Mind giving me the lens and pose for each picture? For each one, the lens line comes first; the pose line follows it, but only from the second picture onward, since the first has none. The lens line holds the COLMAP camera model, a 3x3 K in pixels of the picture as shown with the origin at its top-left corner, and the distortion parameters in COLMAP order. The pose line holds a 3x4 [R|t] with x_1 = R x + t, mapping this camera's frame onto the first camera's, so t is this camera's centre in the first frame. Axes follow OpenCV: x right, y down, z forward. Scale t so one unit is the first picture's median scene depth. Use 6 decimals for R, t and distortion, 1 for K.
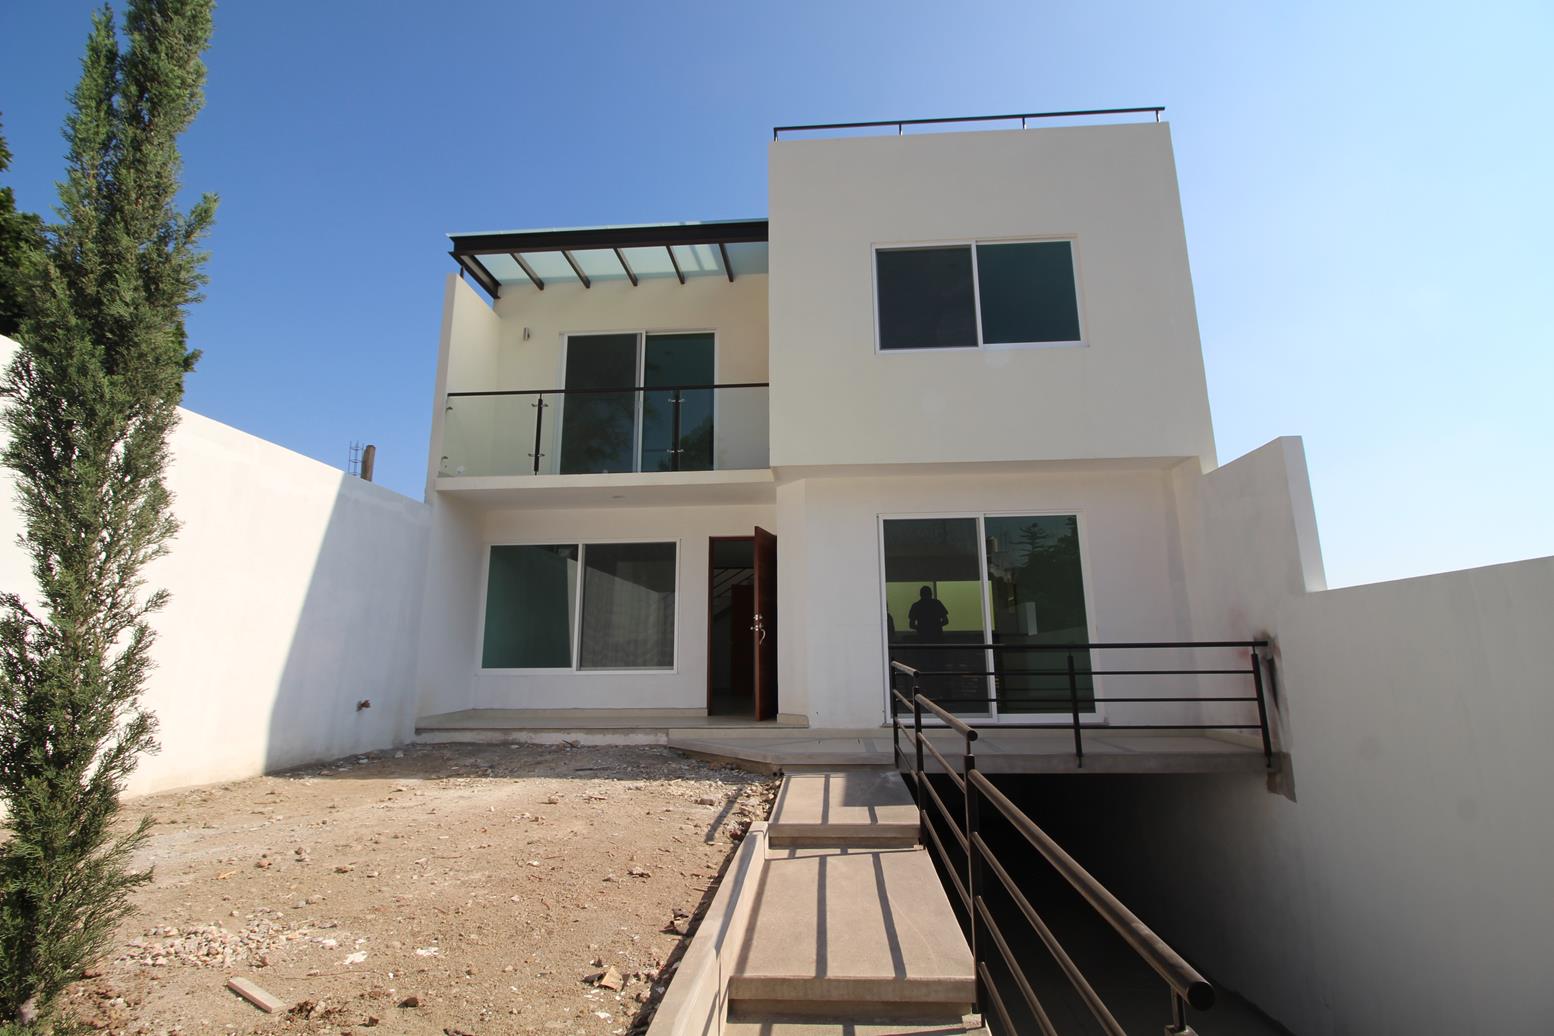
lens RADIAL K [[719.4, 0, 782.9], [0, 719.4, 509.5], [0, 0, 1]] dist [-0.001560, -0.011707]
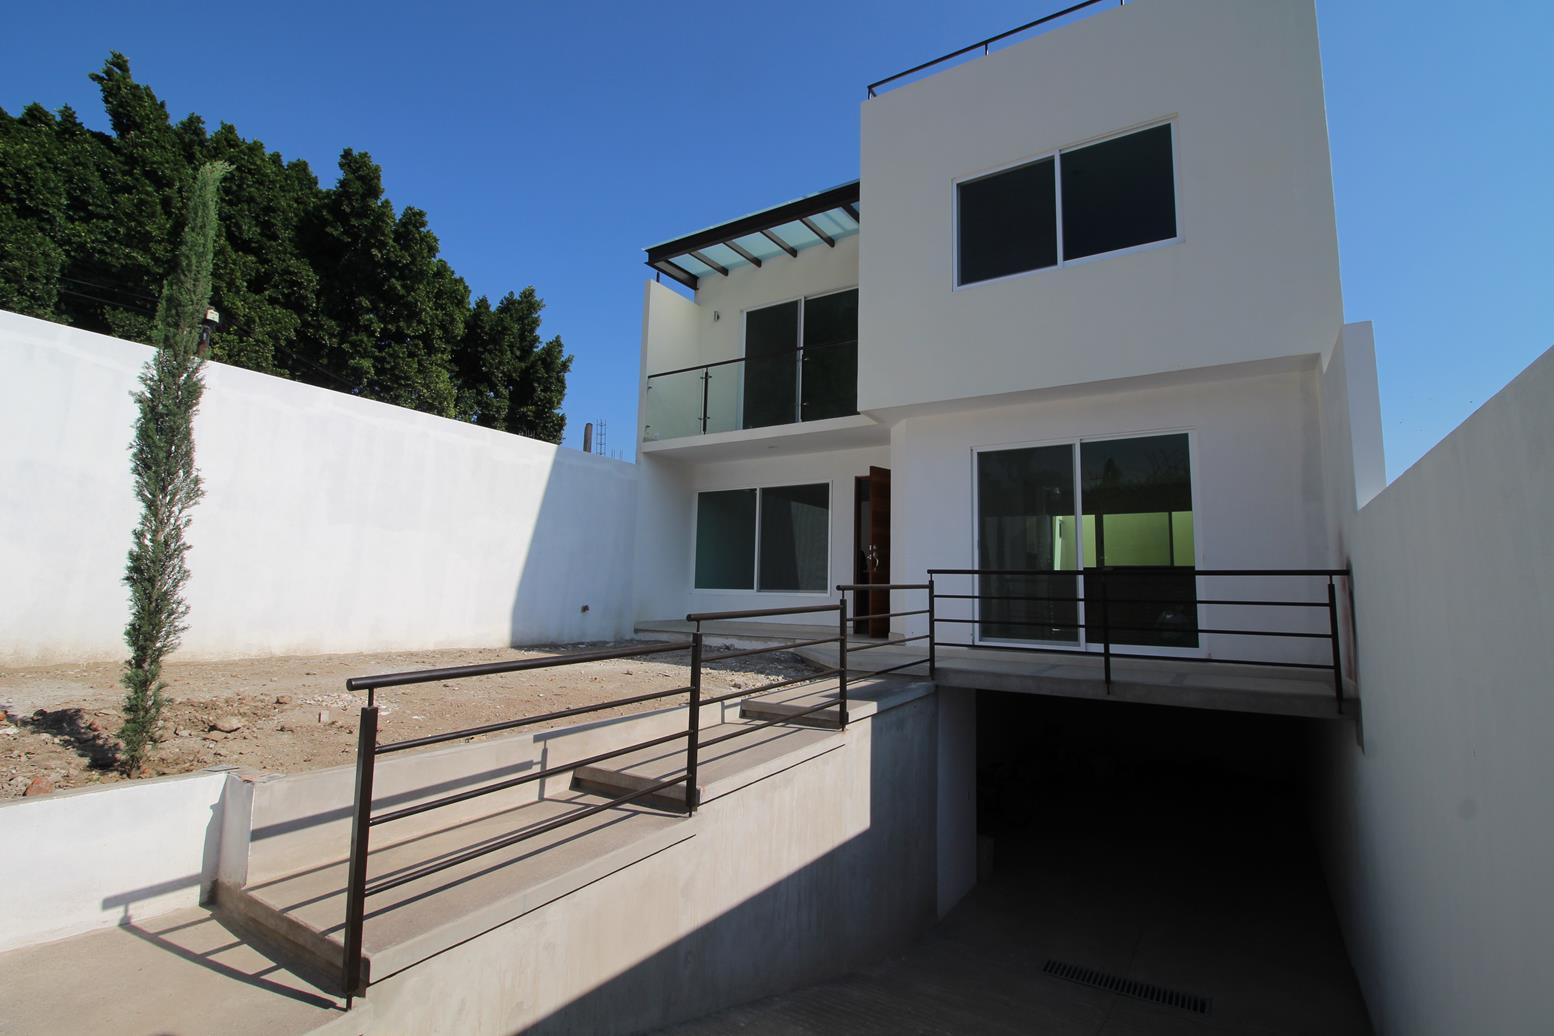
lens RADIAL K [[719.4, 0, 782.9], [0, 719.4, 509.5], [0, 0, 1]] dist [-0.001560, -0.011707]
pose [[0.878280, -0.028707, -0.477284, 0.376939], [0.068349, 0.995483, 0.065898, 0.008723], [0.473236, -0.090499, 0.876275, -0.038571]]
